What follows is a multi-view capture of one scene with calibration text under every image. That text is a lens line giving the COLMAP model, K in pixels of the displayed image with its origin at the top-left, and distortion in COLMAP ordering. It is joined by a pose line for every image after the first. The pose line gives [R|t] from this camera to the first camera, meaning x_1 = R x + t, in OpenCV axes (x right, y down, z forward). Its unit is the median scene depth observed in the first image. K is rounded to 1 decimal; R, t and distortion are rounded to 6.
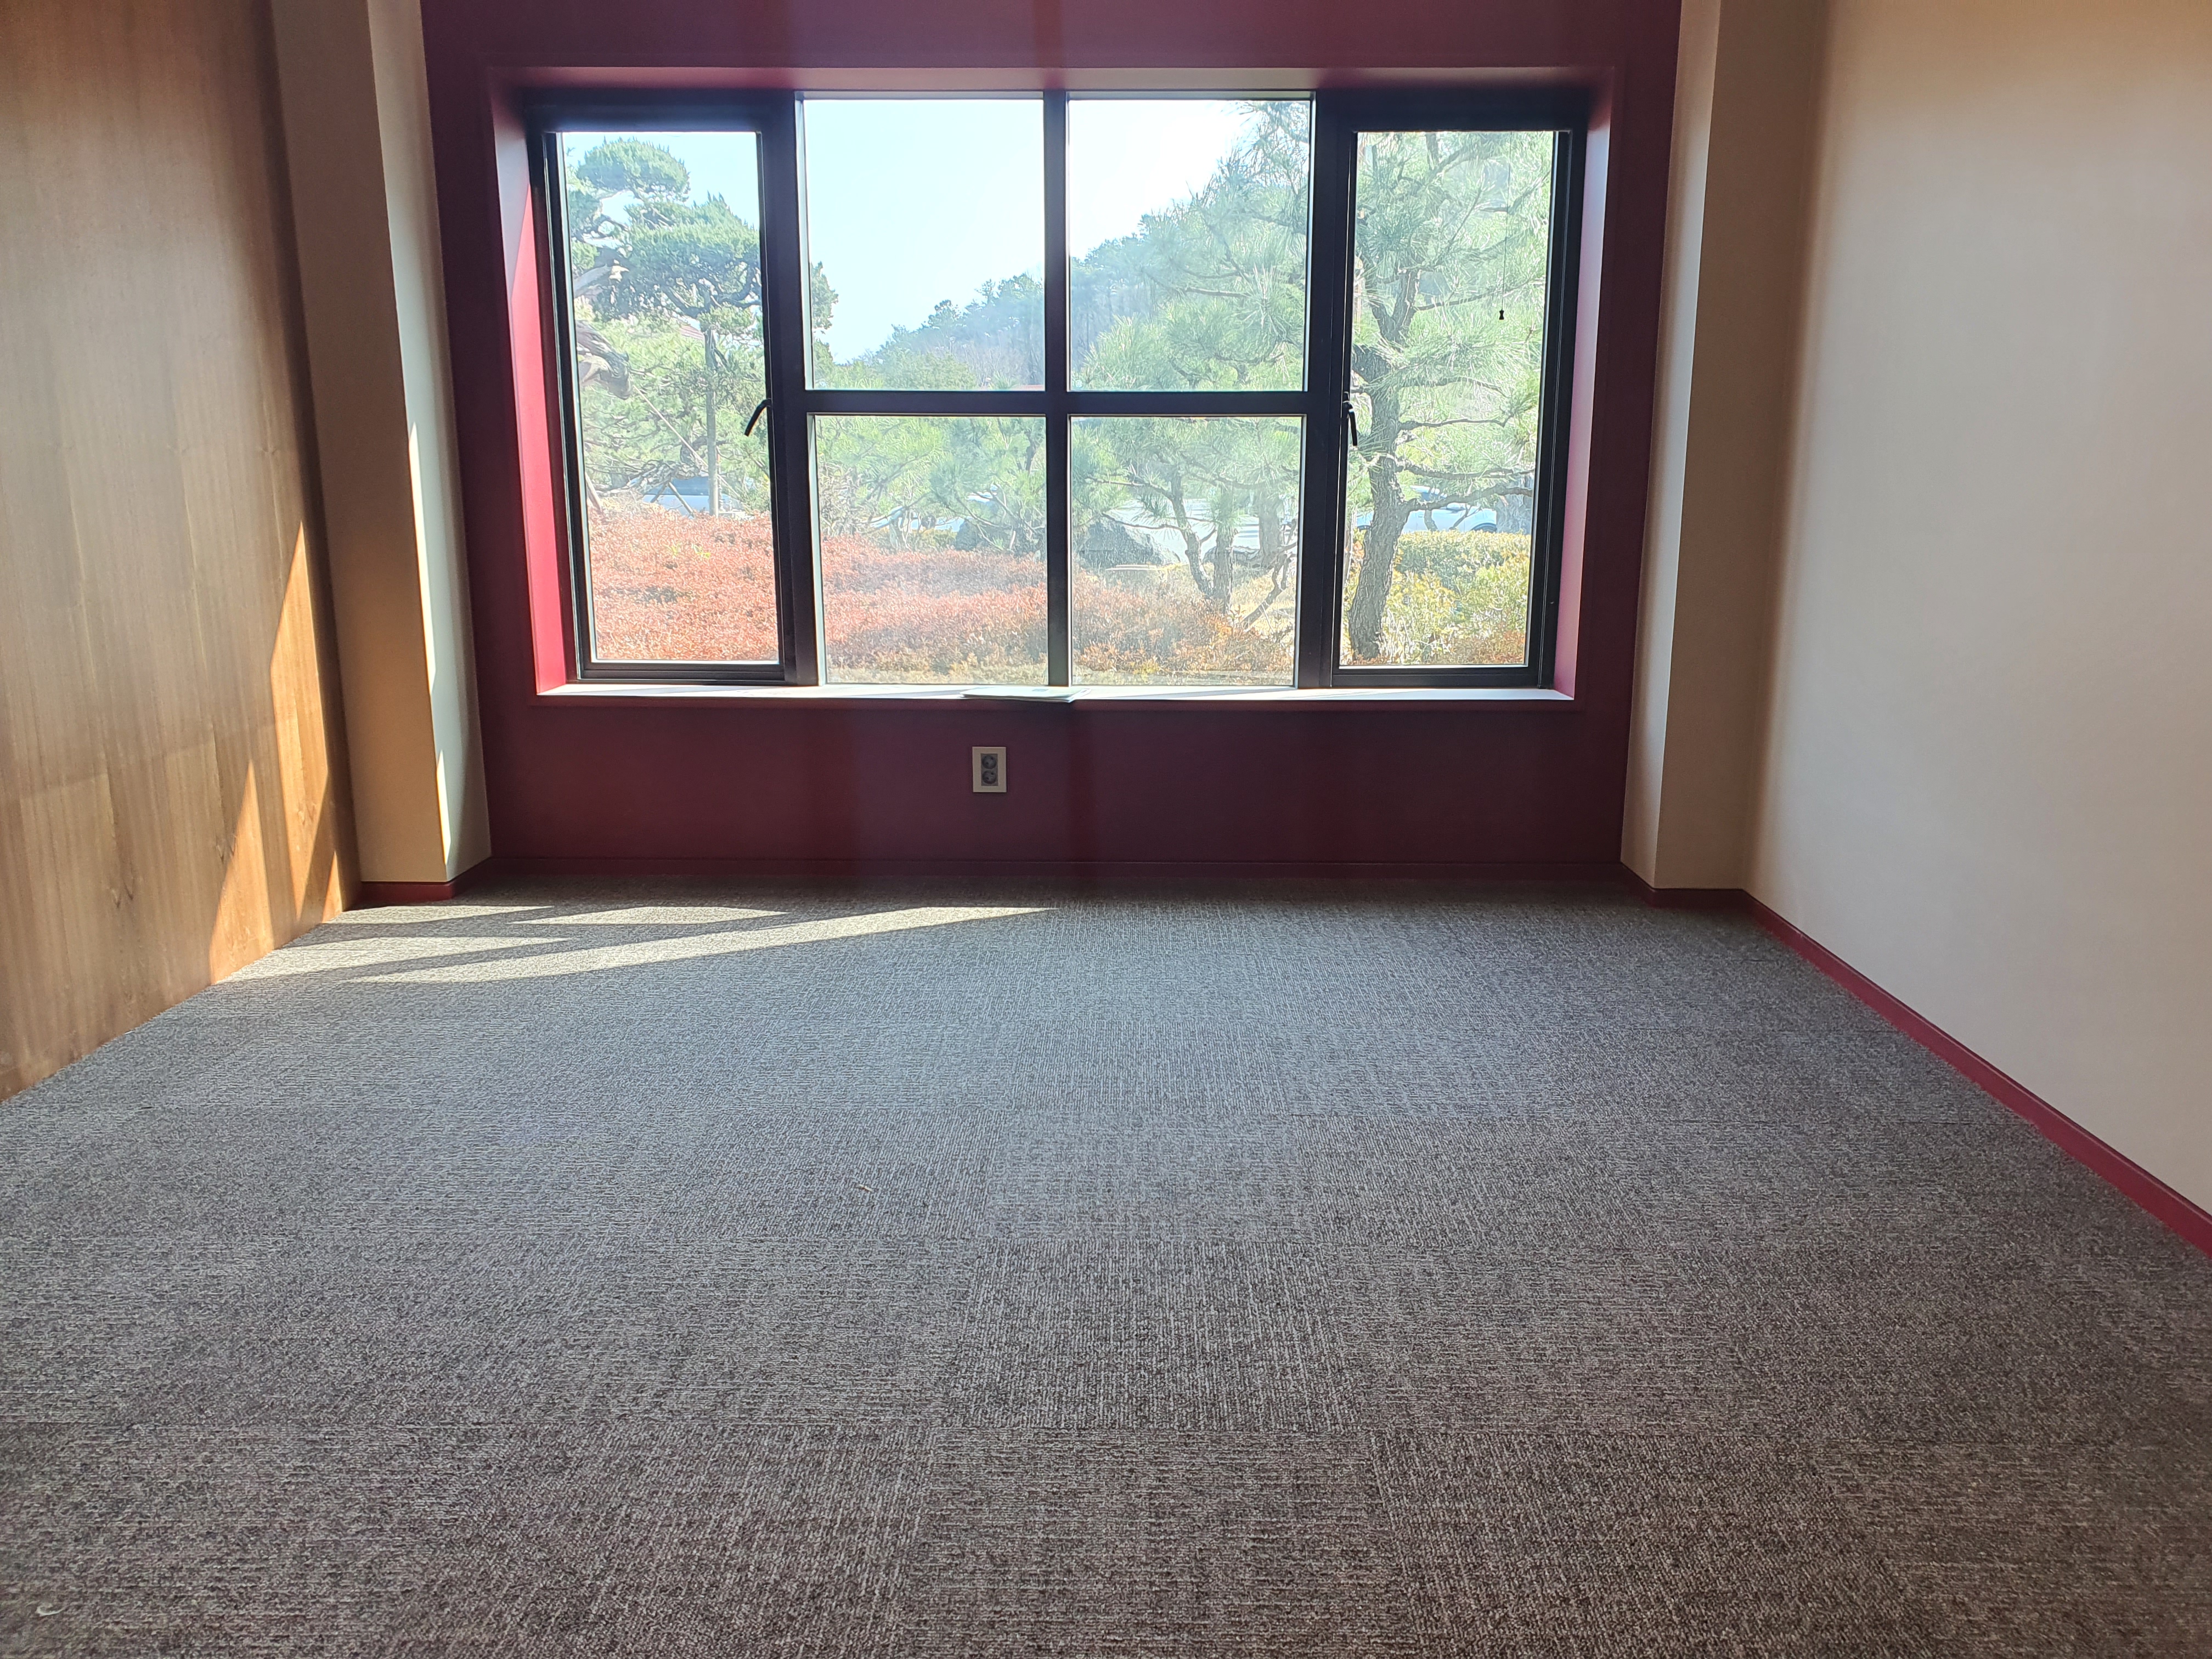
lens RADIAL K [[1781.4, 0, 1125.9], [0, 1781.4, 830.9], [0, 0, 1]] dist [-0.002242, 0.092396]
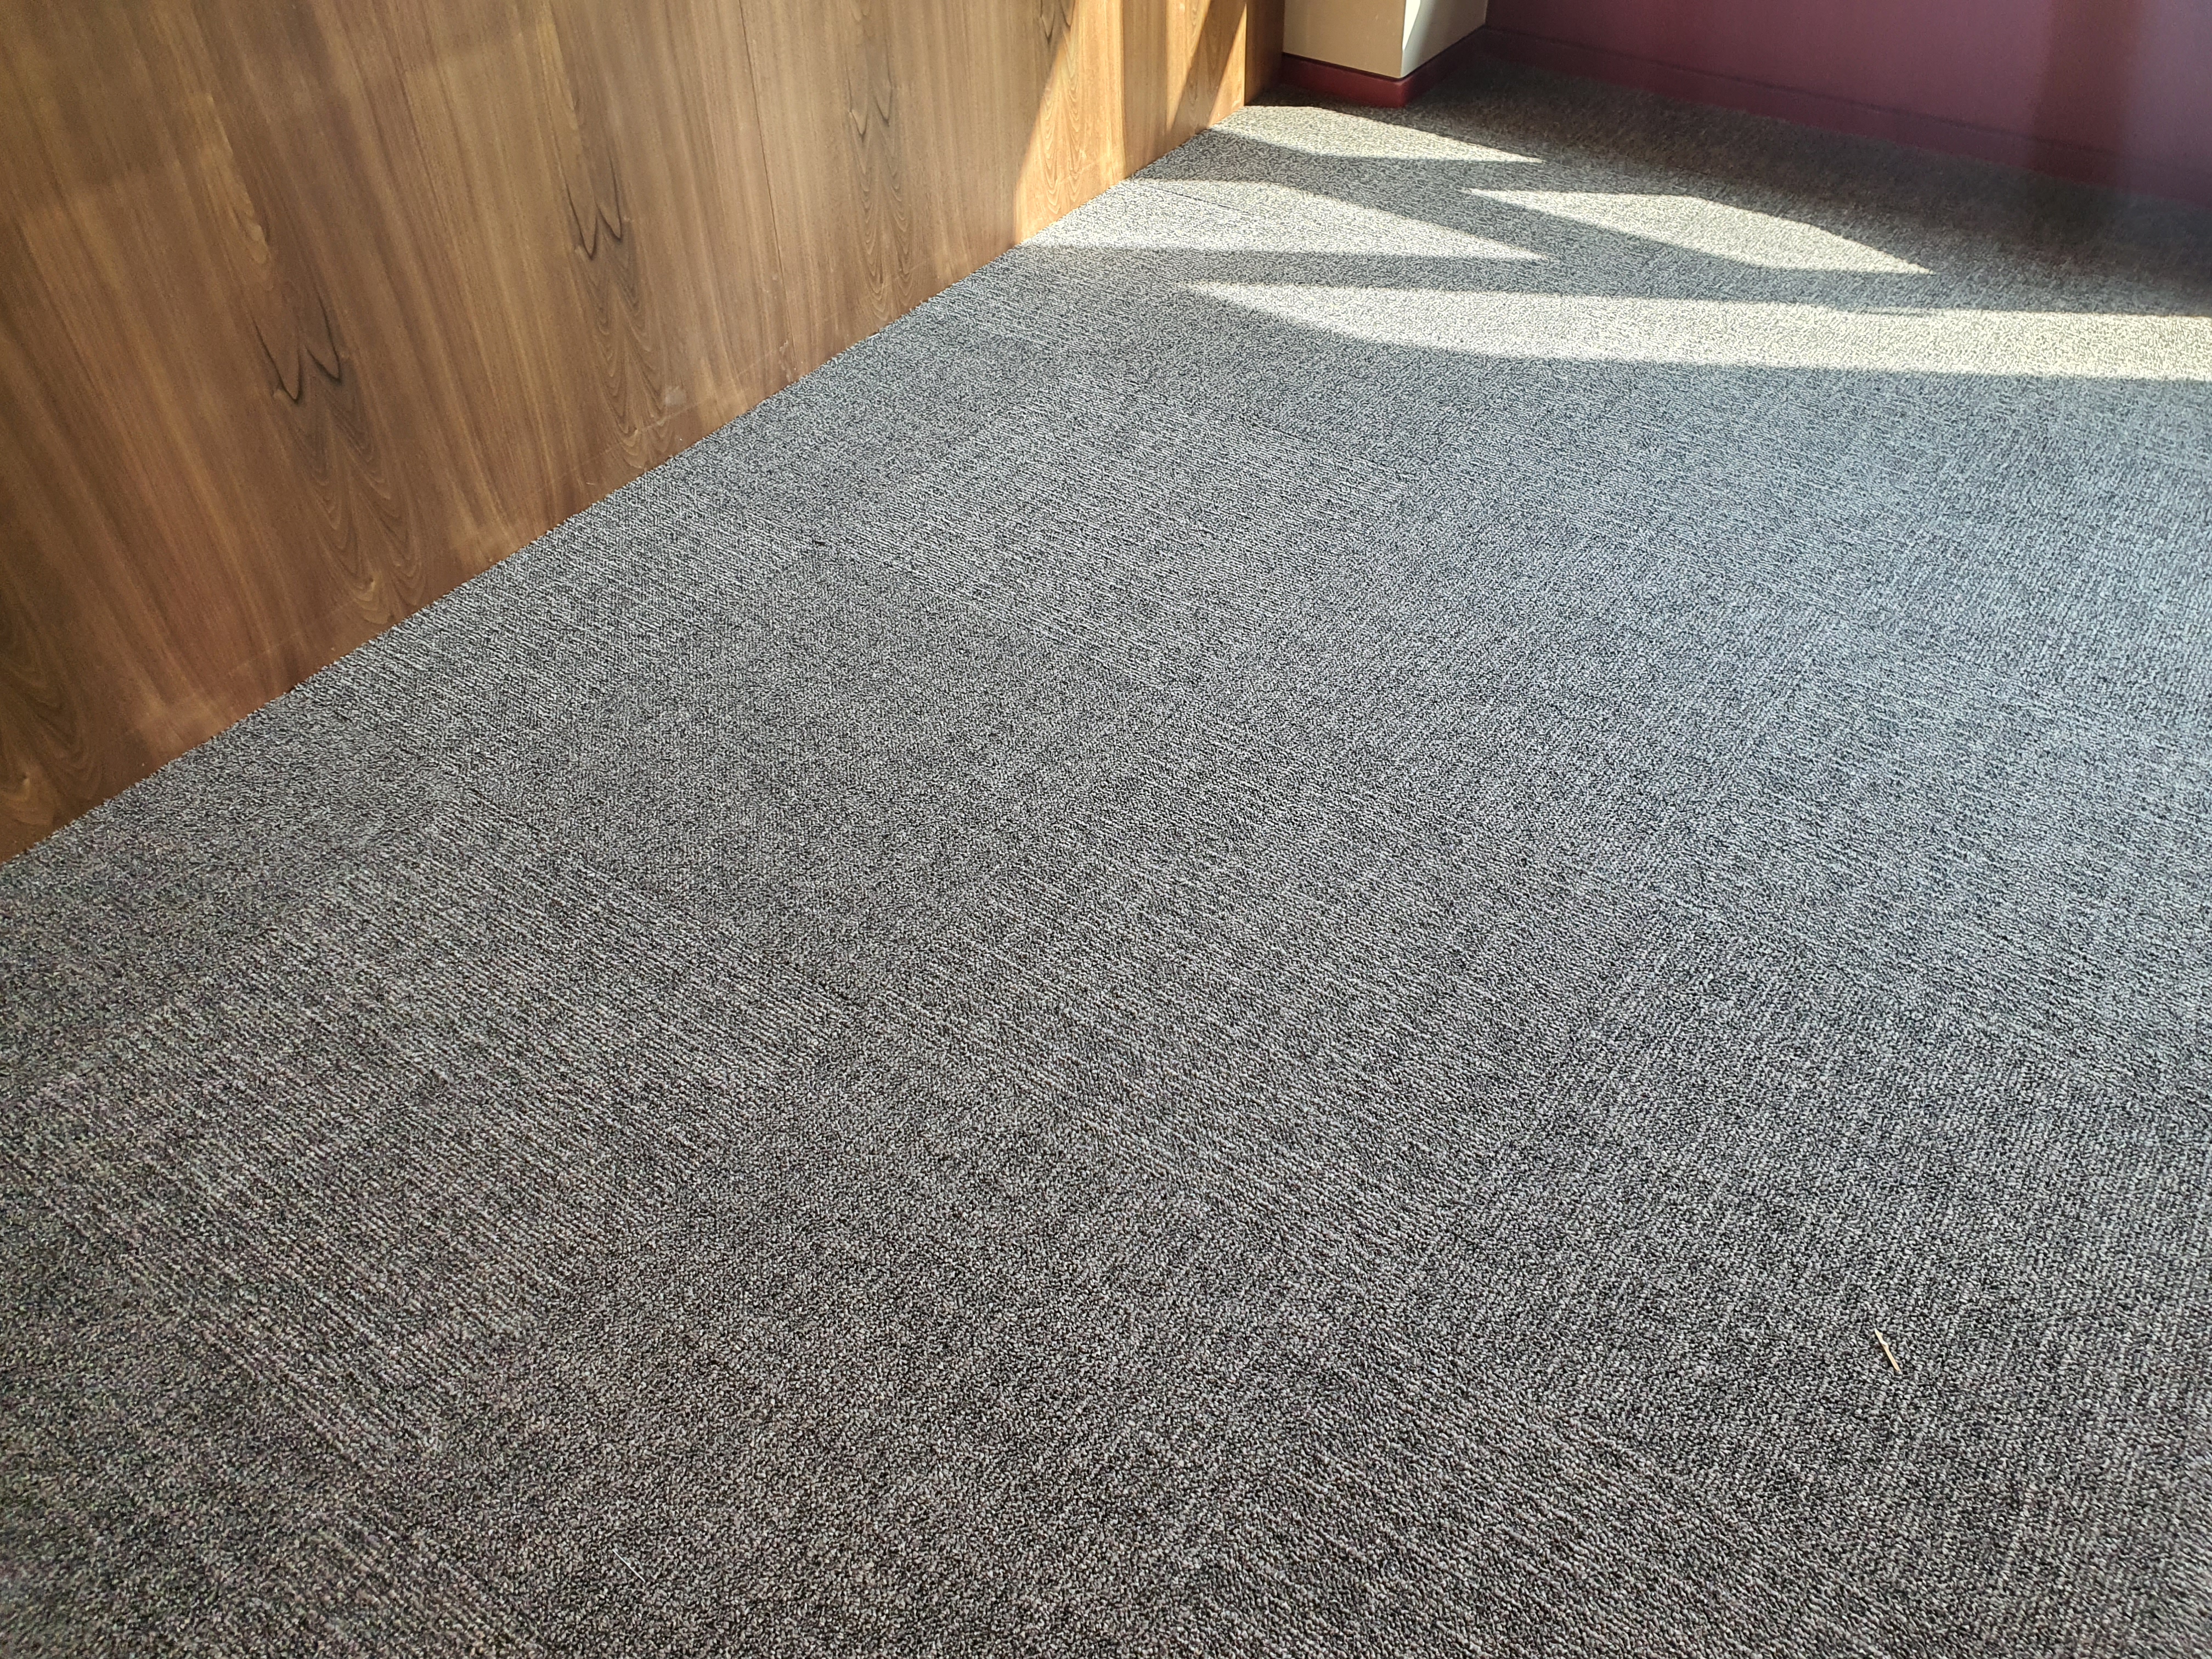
lens RADIAL K [[1781.4, 0, 1125.9], [0, 1781.4, 830.9], [0, 0, 1]] dist [-0.002242, 0.092396]
pose [[0.833860, 0.376984, -0.403187, -0.118985], [-0.113425, 0.831882, 0.543238, -0.092806], [0.540196, -0.407253, 0.736433, 0.420176]]
